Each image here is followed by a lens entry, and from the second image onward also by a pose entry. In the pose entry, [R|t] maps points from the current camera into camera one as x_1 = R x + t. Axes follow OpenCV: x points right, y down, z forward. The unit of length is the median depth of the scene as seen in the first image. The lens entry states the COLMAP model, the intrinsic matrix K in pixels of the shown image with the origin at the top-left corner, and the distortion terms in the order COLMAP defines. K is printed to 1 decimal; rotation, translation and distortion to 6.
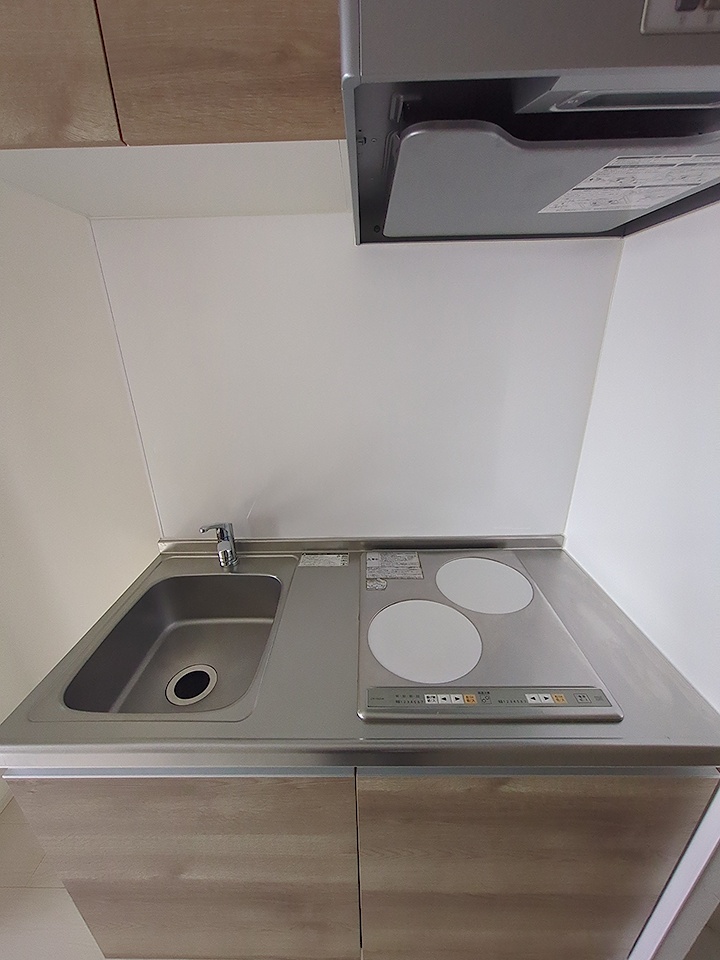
lens RADIAL K [[382.4, 0, 357.4], [0, 382.4, 485.3], [0, 0, 1]] dist [-0.001960, 0.000357]
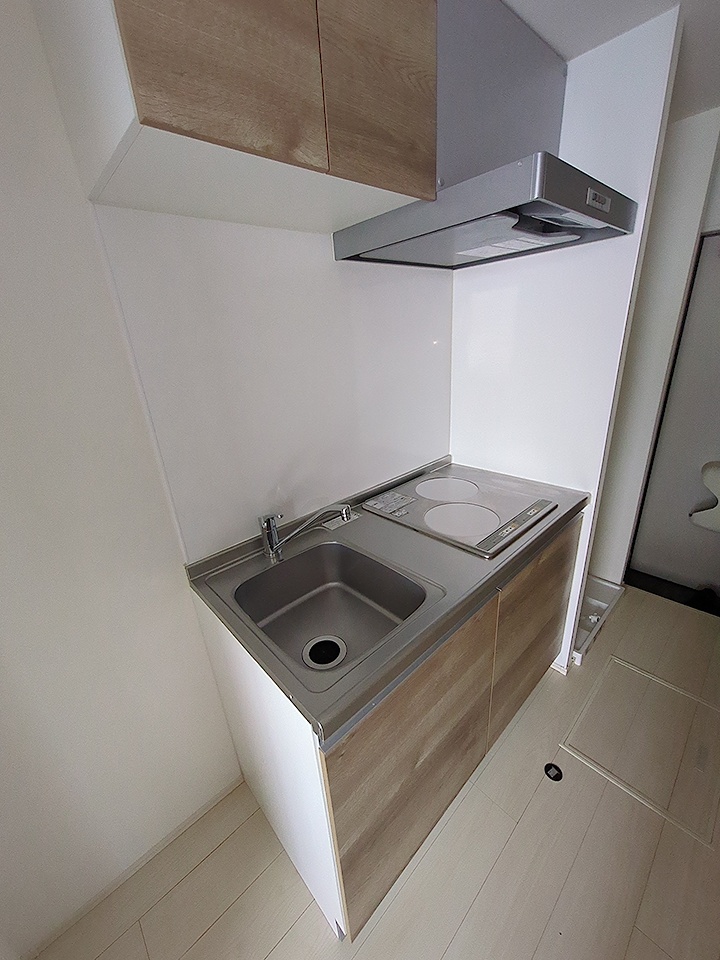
lens RADIAL K [[382.4, 0, 357.4], [0, 382.4, 485.3], [0, 0, 1]] dist [-0.001960, 0.000357]
pose [[0.724696, -0.277094, 0.630900, -1.192334], [0.301227, 0.950860, 0.071611, 0.036954], [-0.619740, 0.138147, 0.772553, 0.059950]]
